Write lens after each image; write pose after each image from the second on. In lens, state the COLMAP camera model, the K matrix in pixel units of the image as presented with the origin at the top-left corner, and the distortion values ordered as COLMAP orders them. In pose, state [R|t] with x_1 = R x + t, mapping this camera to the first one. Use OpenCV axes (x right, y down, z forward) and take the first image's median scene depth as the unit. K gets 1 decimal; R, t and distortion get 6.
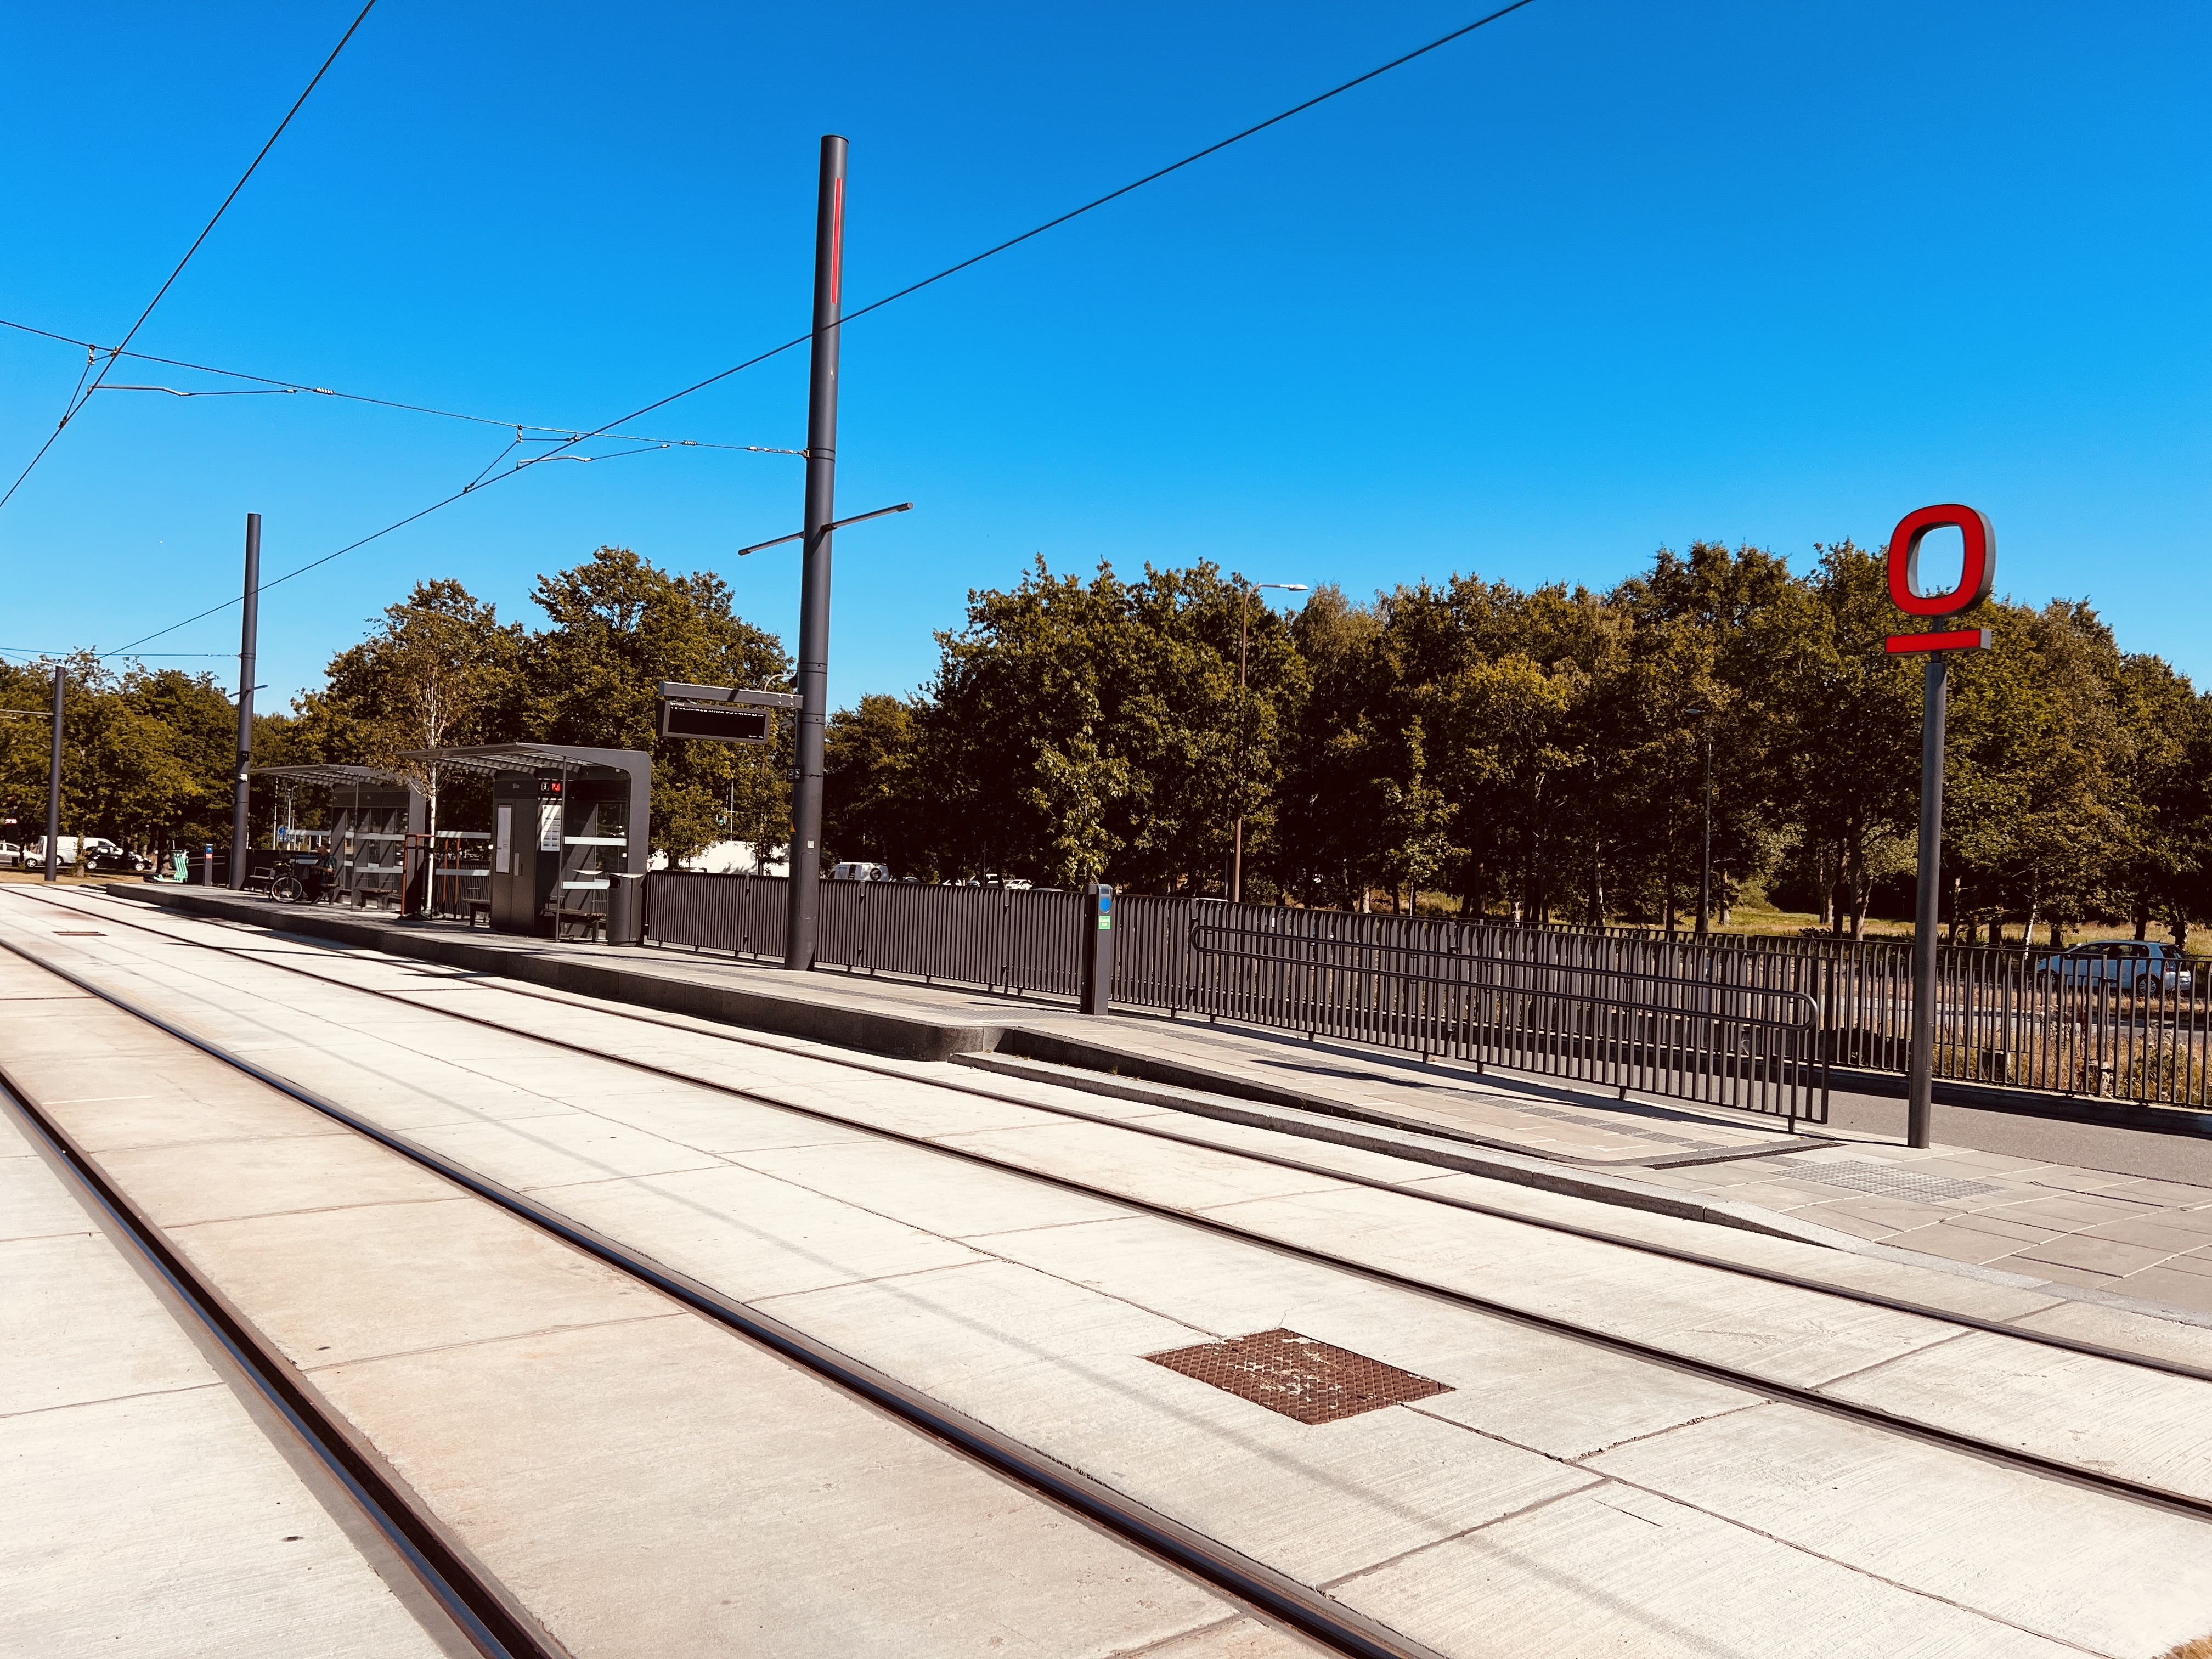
lens RADIAL K [[1666.6, 0, 1116.7], [0, 1666.6, 839.4], [0, 0, 1]] dist [0.061397, -0.068722]
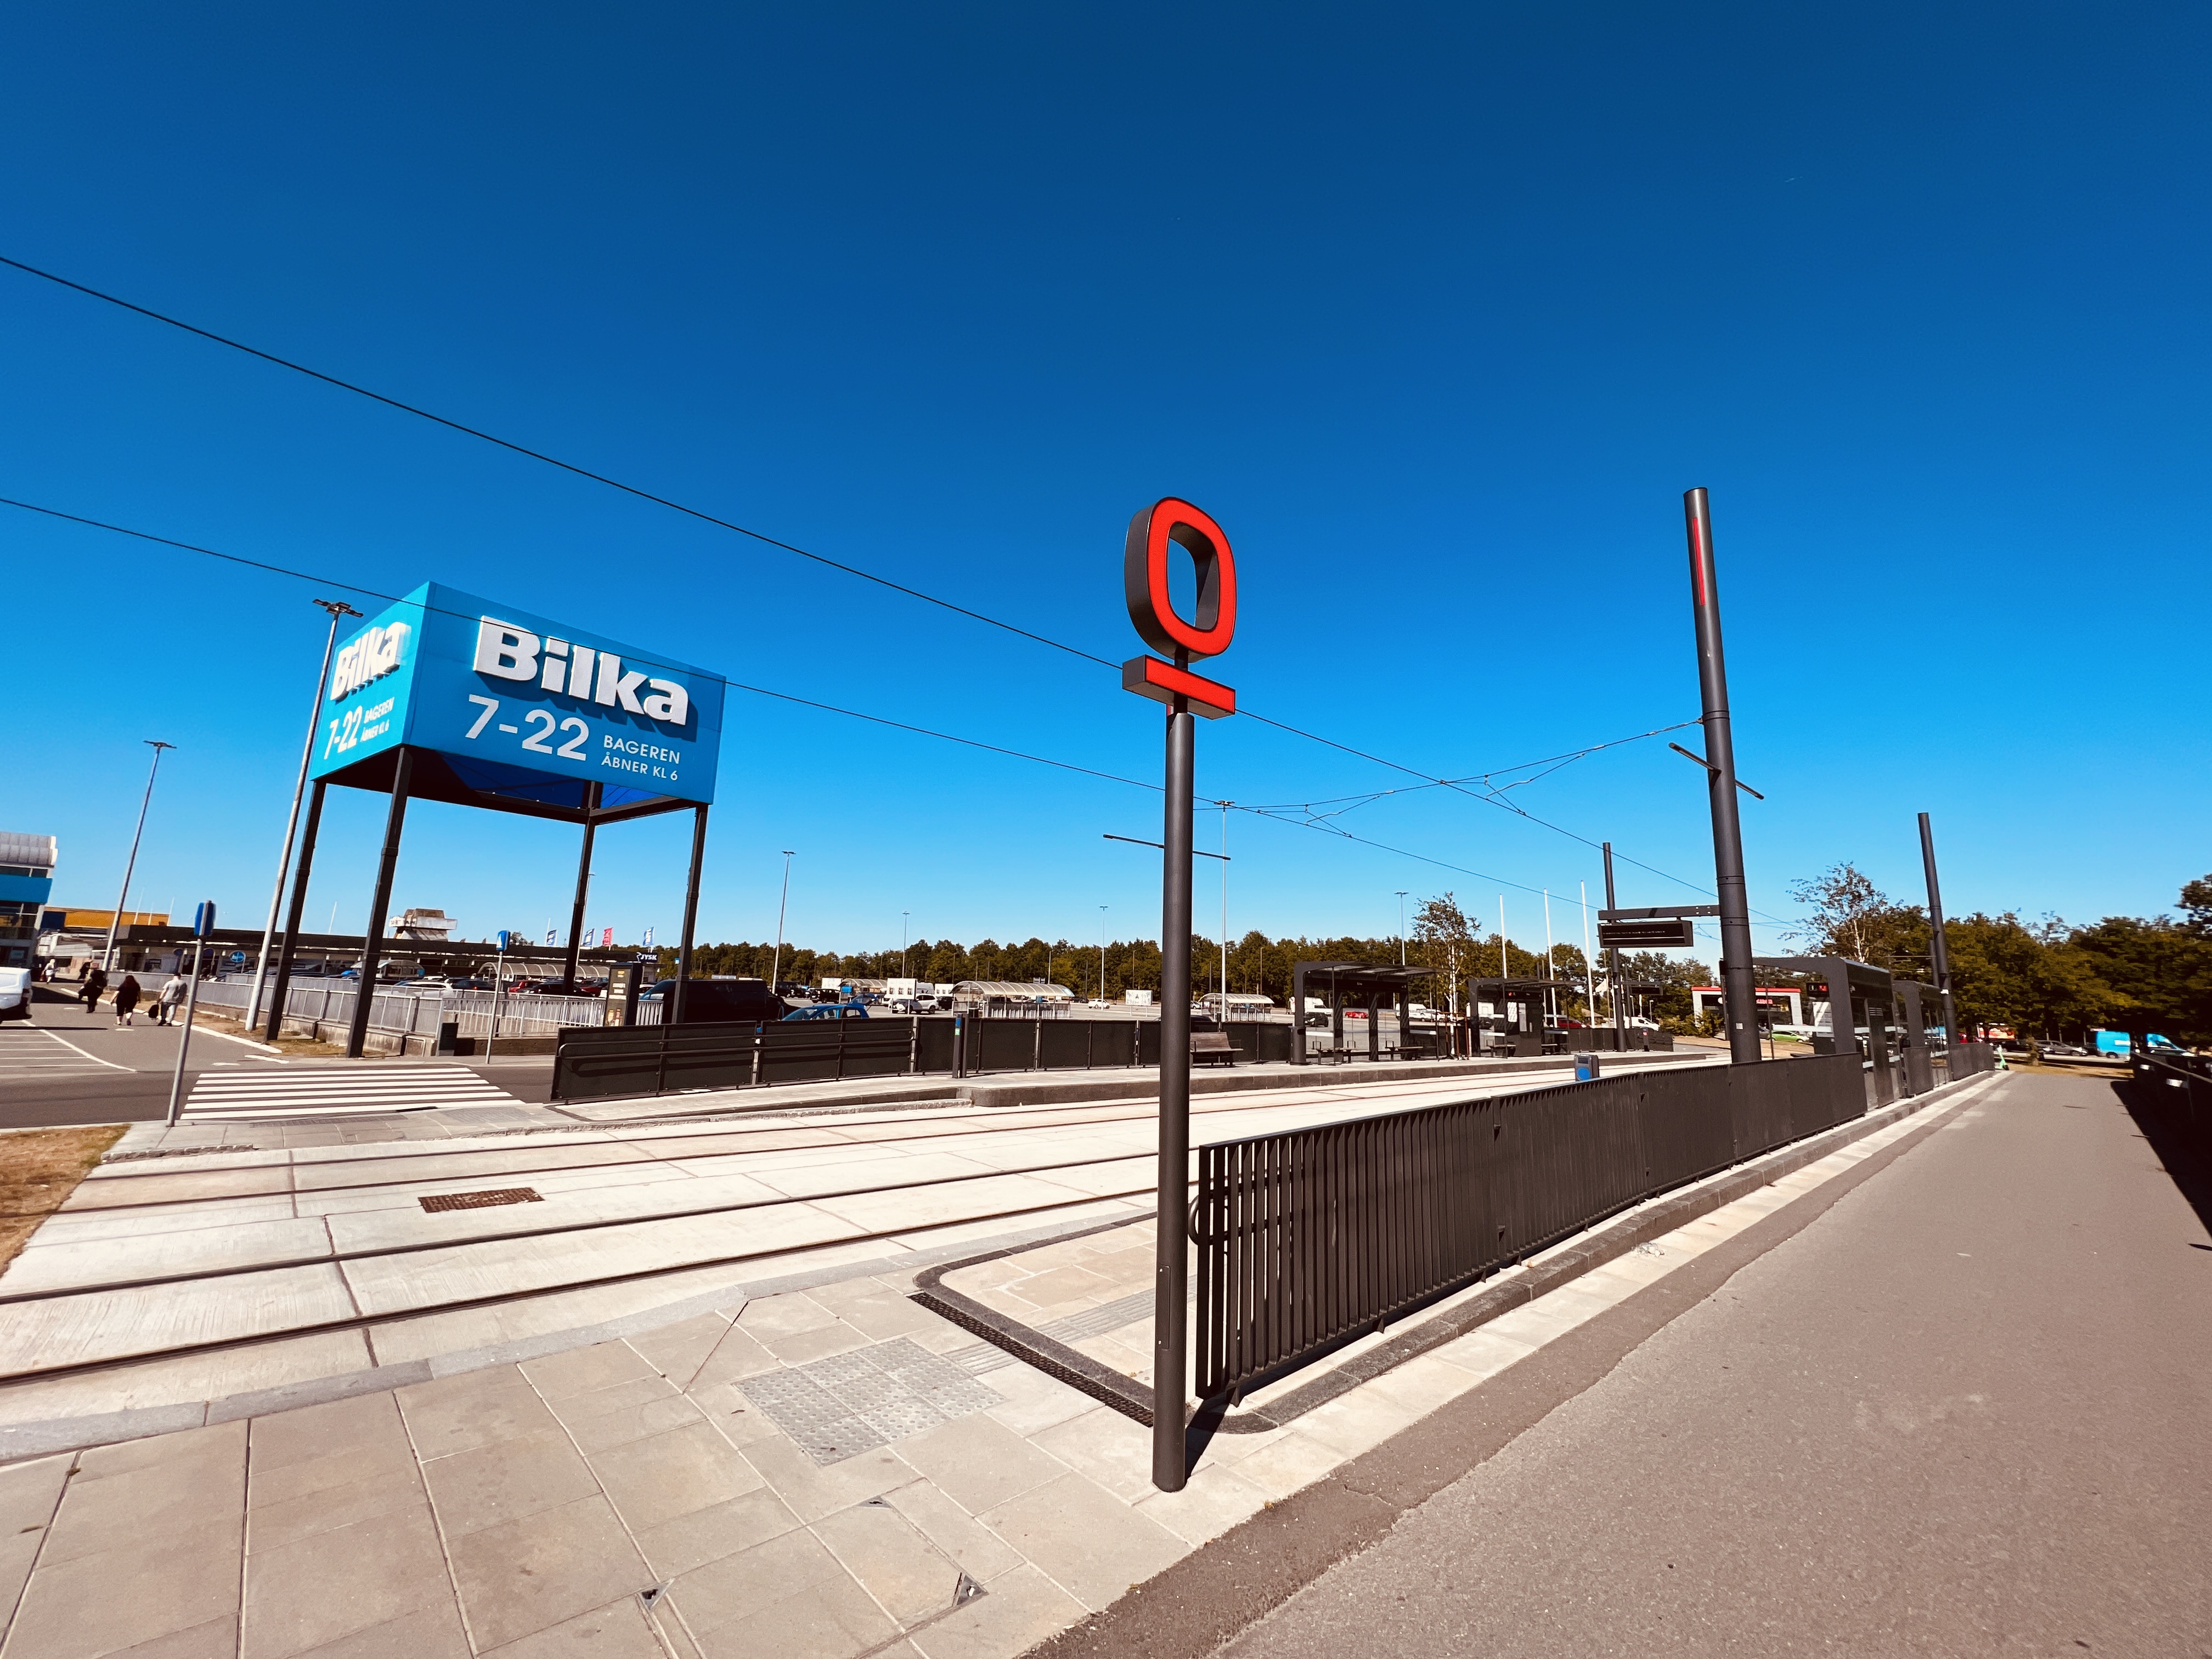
lens RADIAL K [[889.4, 0, 1104.6], [0, 889.4, 832.8], [0, 0, 1]] dist [-0.002046, 0.000480]
pose [[0.079612, -0.212135, -0.973992, 0.207063], [-0.016876, 0.976667, -0.214097, 0.005420], [0.996683, 0.033481, 0.074175, 0.232724]]
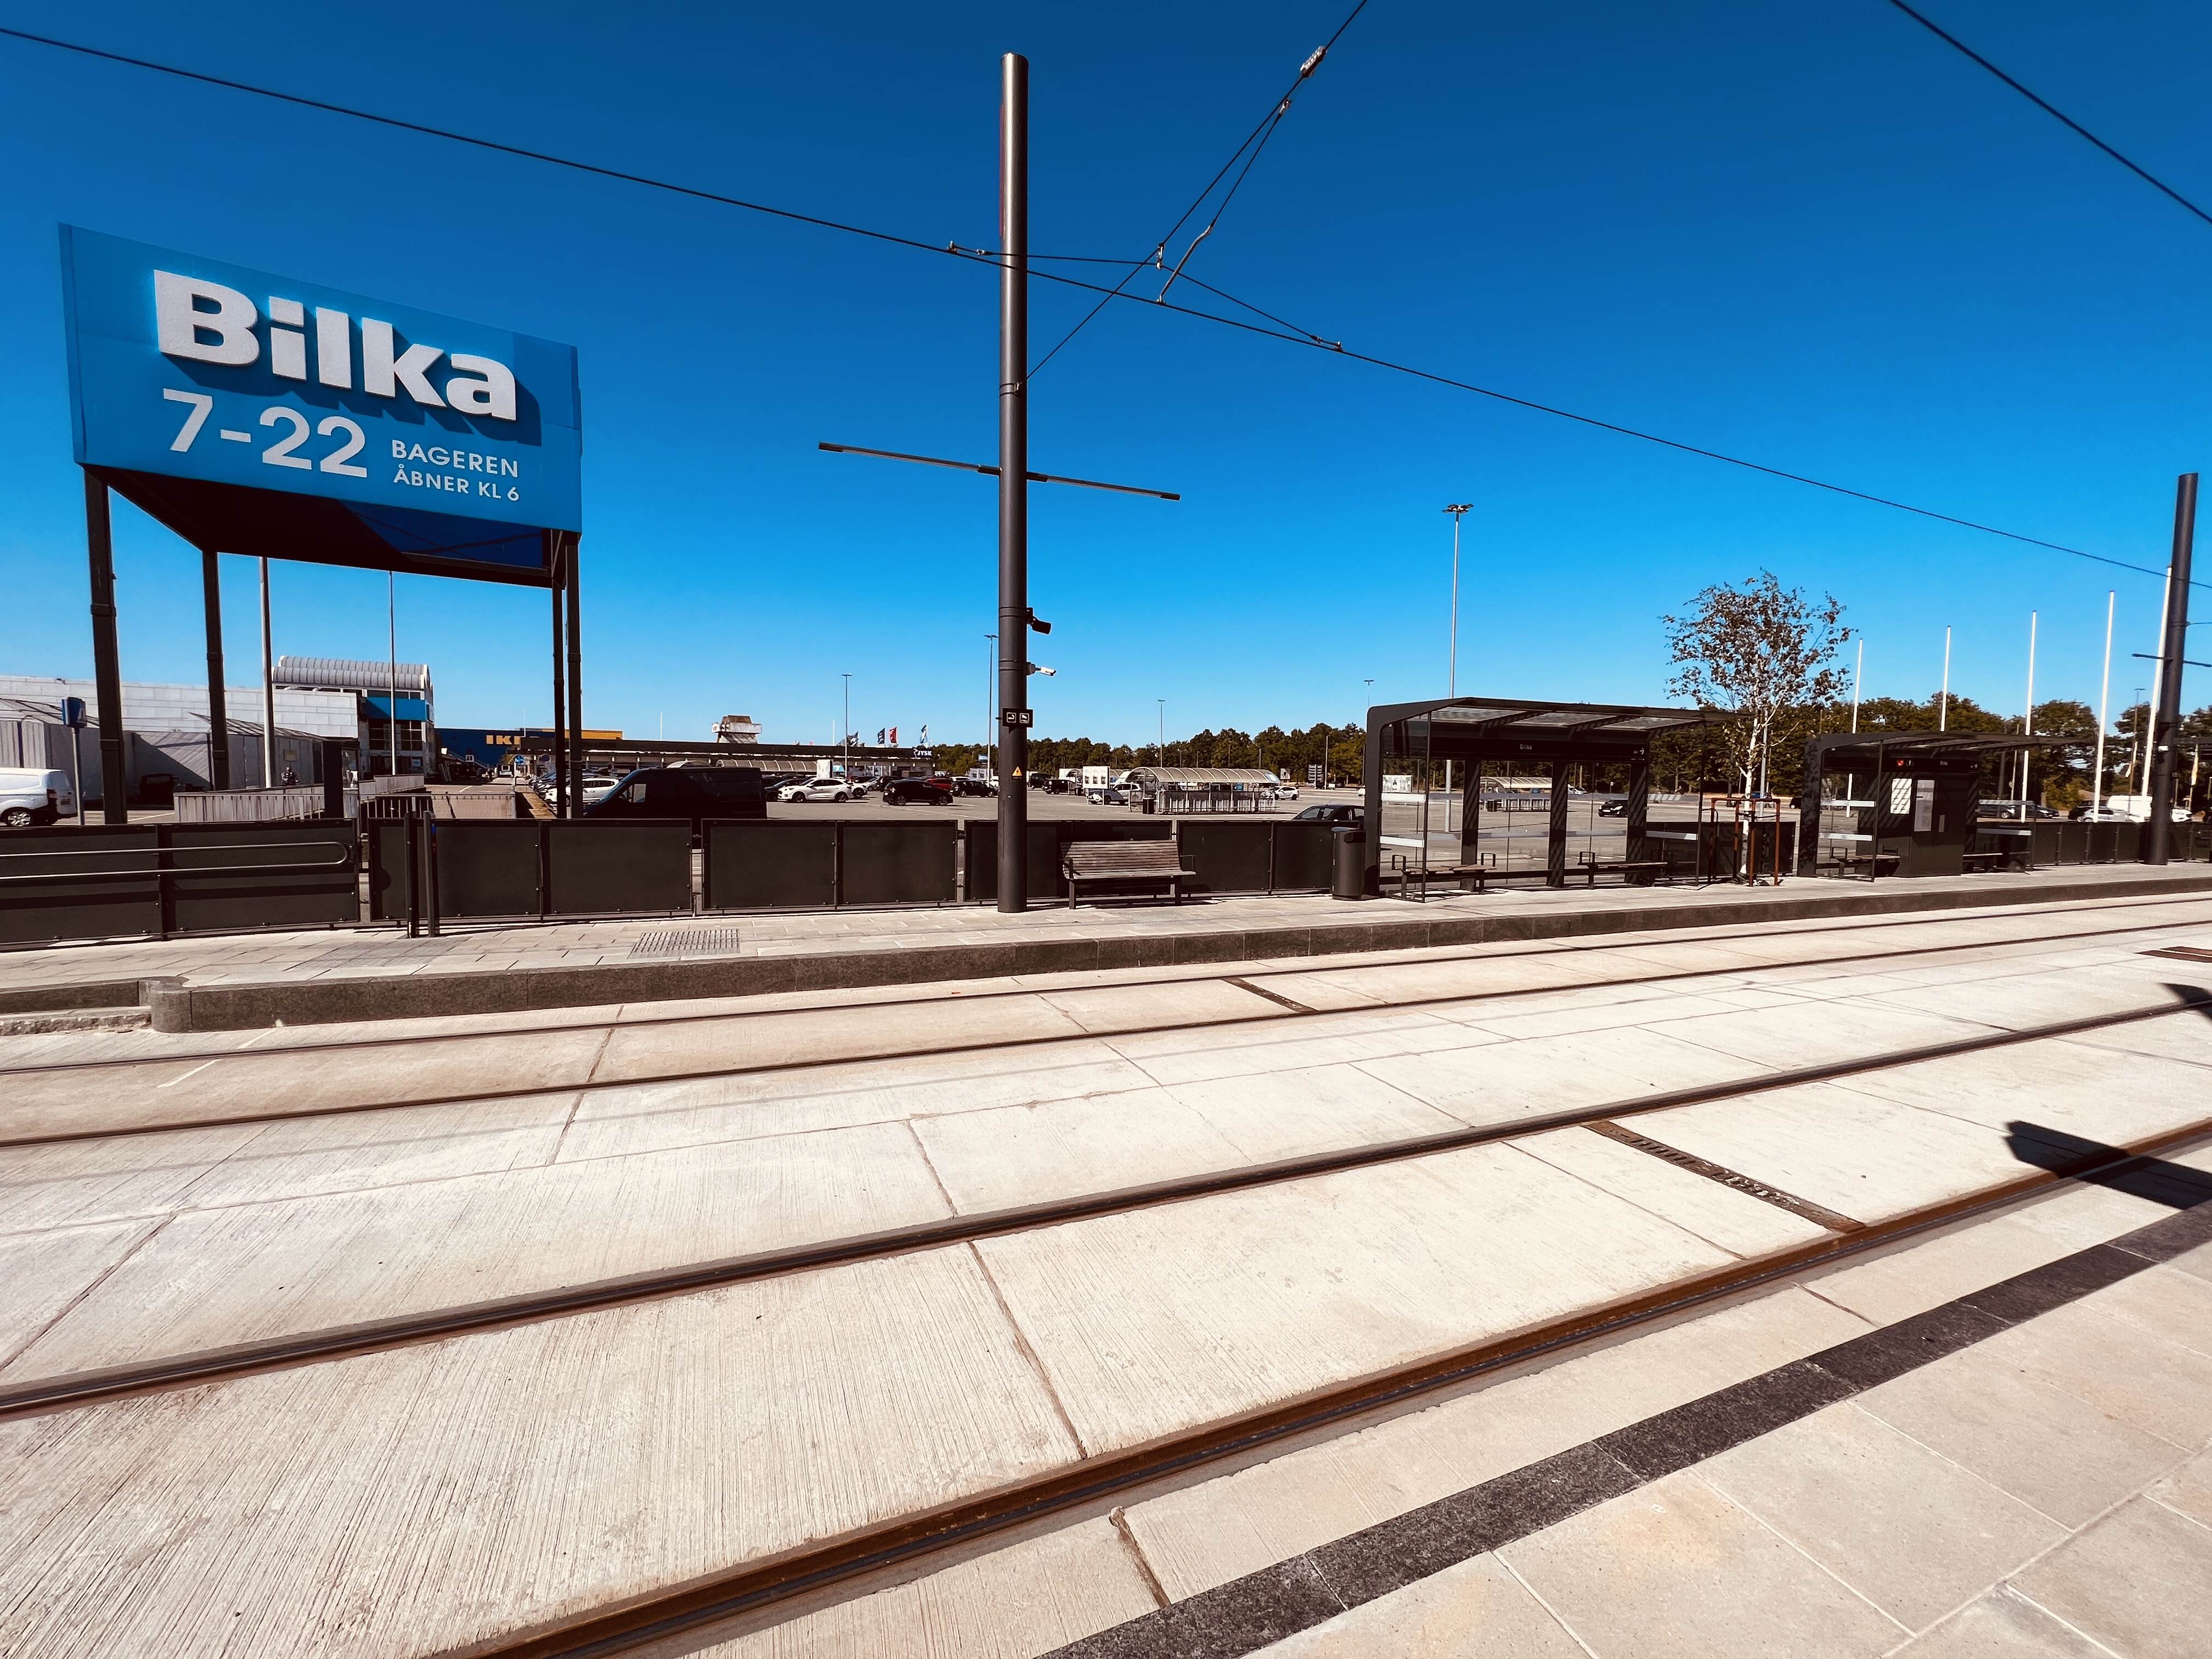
lens RADIAL K [[890.3, 0, 1104.9], [0, 890.3, 834.0], [0, 0, 1]] dist [-0.001720, 0.000664]
pose [[-0.263422, 0.020999, -0.964452, -0.059175], [-0.013008, 0.999595, 0.025317, -0.002100], [0.964593, 0.019215, -0.263042, 0.404132]]
